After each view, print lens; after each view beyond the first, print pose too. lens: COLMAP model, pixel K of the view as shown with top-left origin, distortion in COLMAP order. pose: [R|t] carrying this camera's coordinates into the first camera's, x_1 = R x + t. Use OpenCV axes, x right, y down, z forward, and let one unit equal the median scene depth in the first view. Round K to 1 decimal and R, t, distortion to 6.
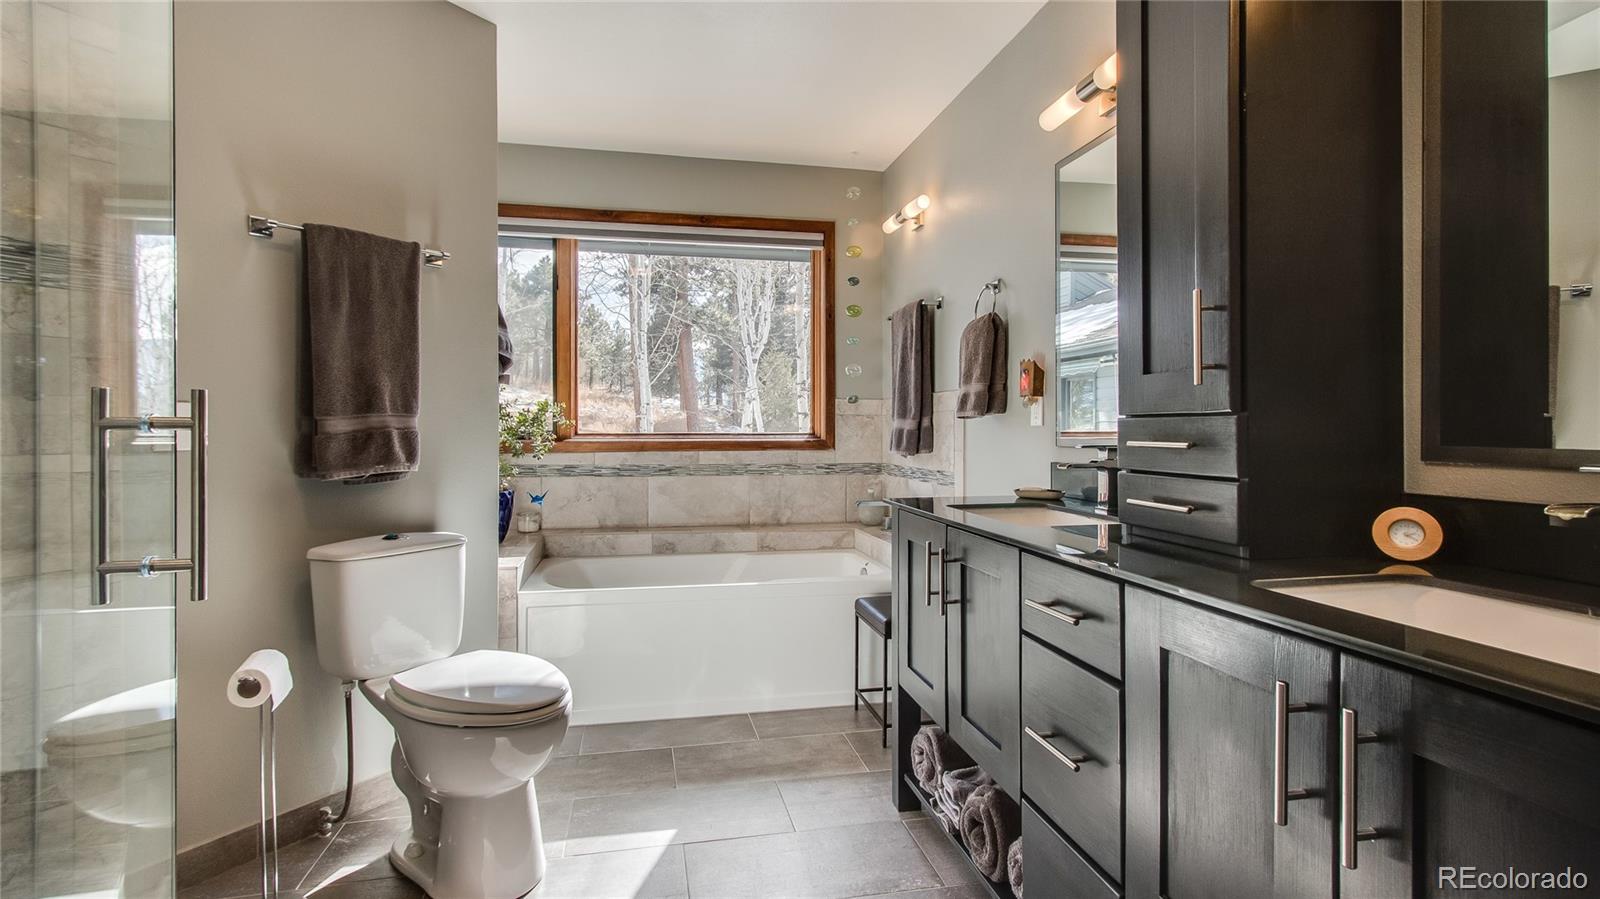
lens RADIAL K [[776.0, 0, 808.8], [0, 776.0, 452.9], [0, 0, 1]] dist [-0.016439, 0.000106]
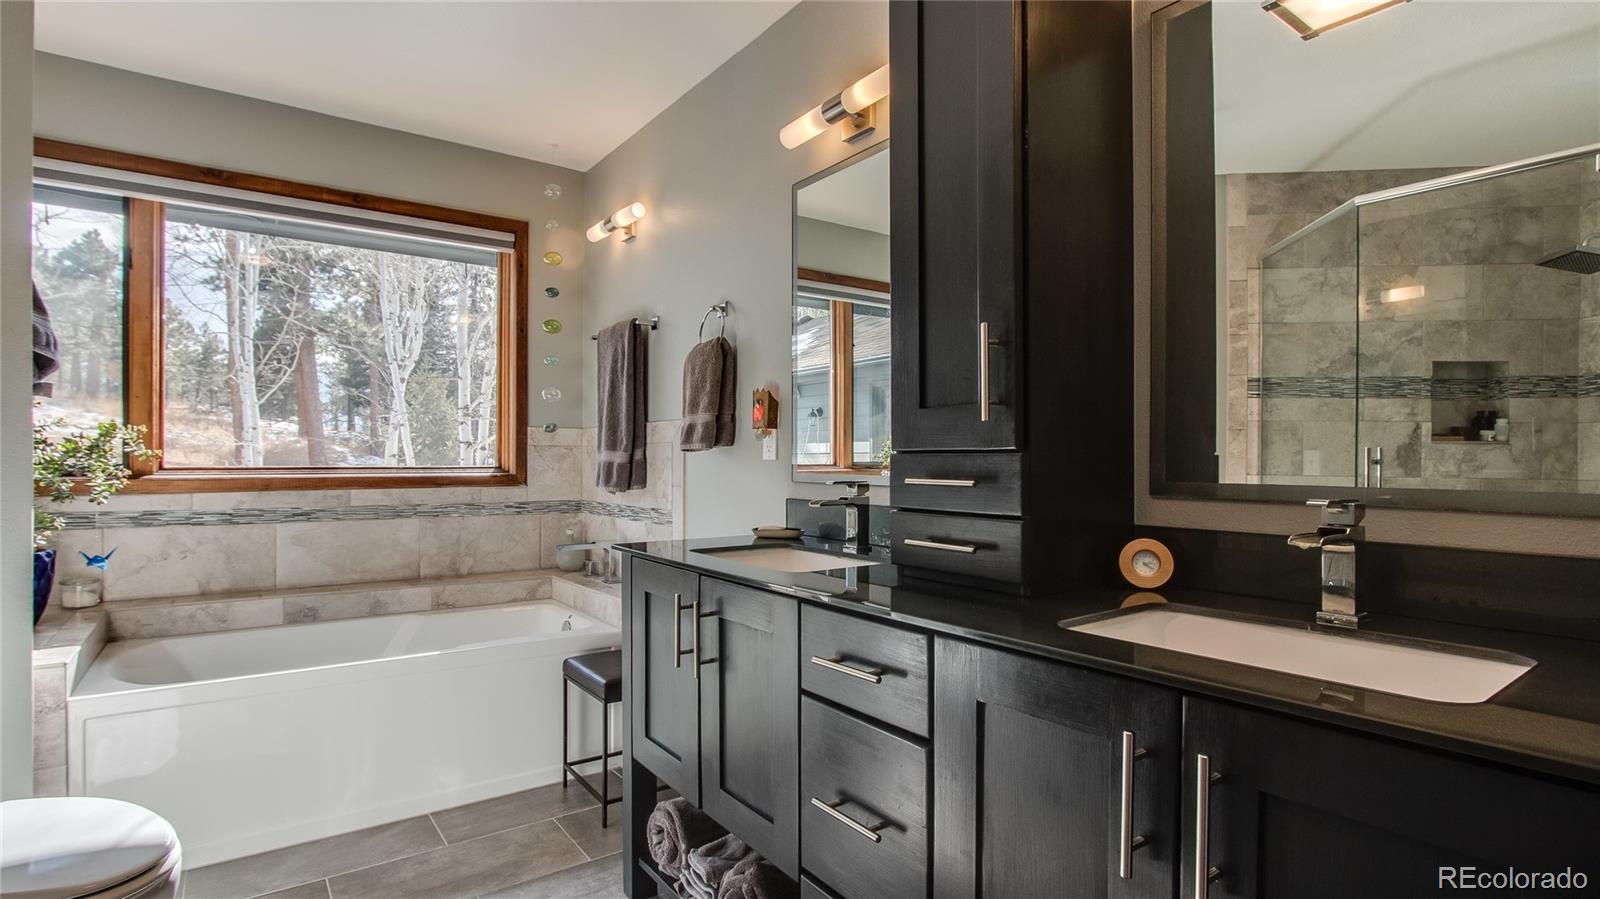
lens RADIAL K [[783.8, 0, 800.3], [0, 783.8, 477.4], [0, 0, 1]] dist [-0.023361, 0.001475]
pose [[0.911240, -0.006419, 0.411826, -0.054977], [0.009434, 0.999942, -0.005288, -0.006840], [-0.411768, 0.008704, 0.911247, 0.095164]]
